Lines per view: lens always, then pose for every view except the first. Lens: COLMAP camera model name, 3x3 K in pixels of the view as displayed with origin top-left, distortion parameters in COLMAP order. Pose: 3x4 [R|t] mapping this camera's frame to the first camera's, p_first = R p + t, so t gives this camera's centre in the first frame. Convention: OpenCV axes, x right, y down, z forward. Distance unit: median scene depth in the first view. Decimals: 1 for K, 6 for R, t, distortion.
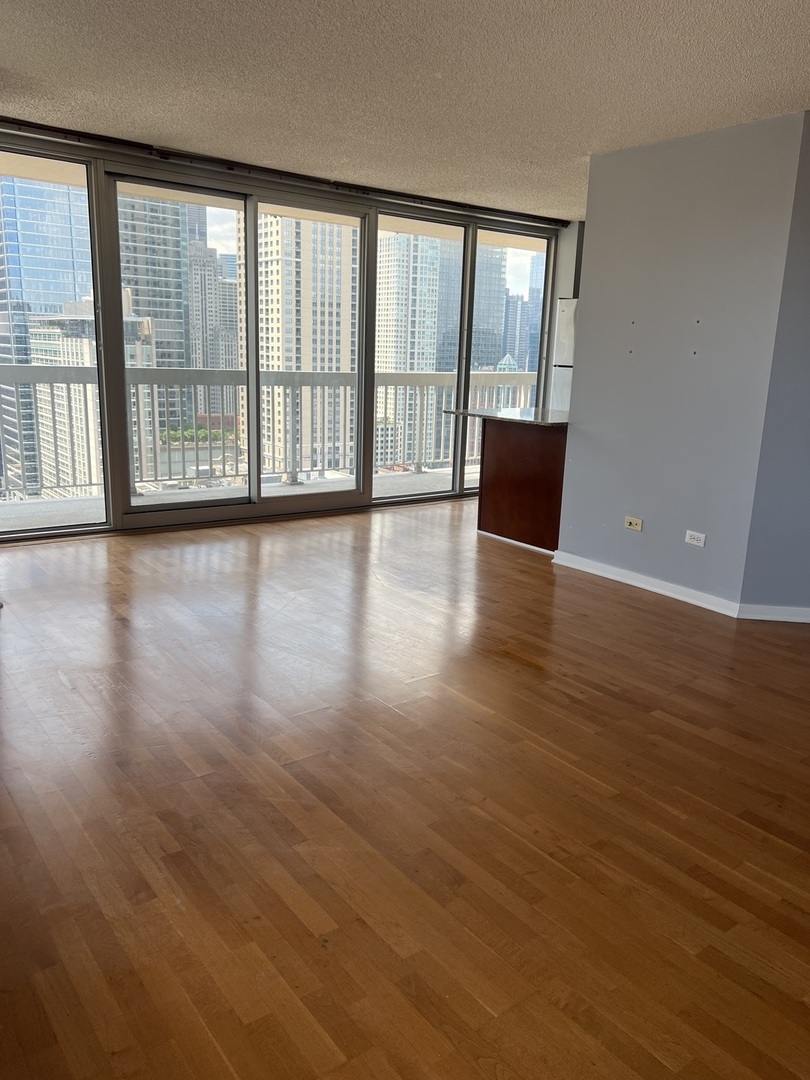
lens RADIAL K [[816.1, 0, 405.0], [0, 816.1, 540.0], [0, 0, 1]] dist [0.009282, 0.000355]
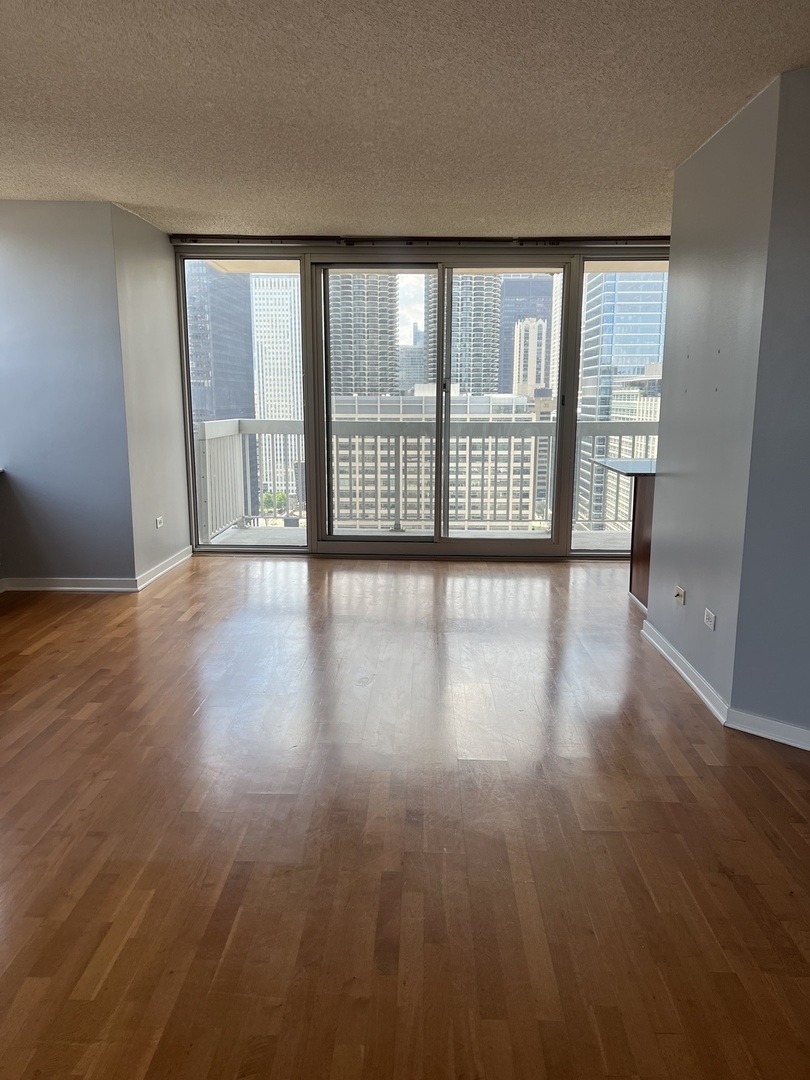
lens RADIAL K [[791.1, 0, 404.3], [0, 791.1, 569.9], [0, 0, 1]] dist [0.050104, -0.000162]
pose [[0.777261, 0.100409, -0.621114, 0.433536], [-0.117268, 0.993005, 0.013780, -0.017667], [0.618153, 0.062126, 0.783599, 0.136099]]
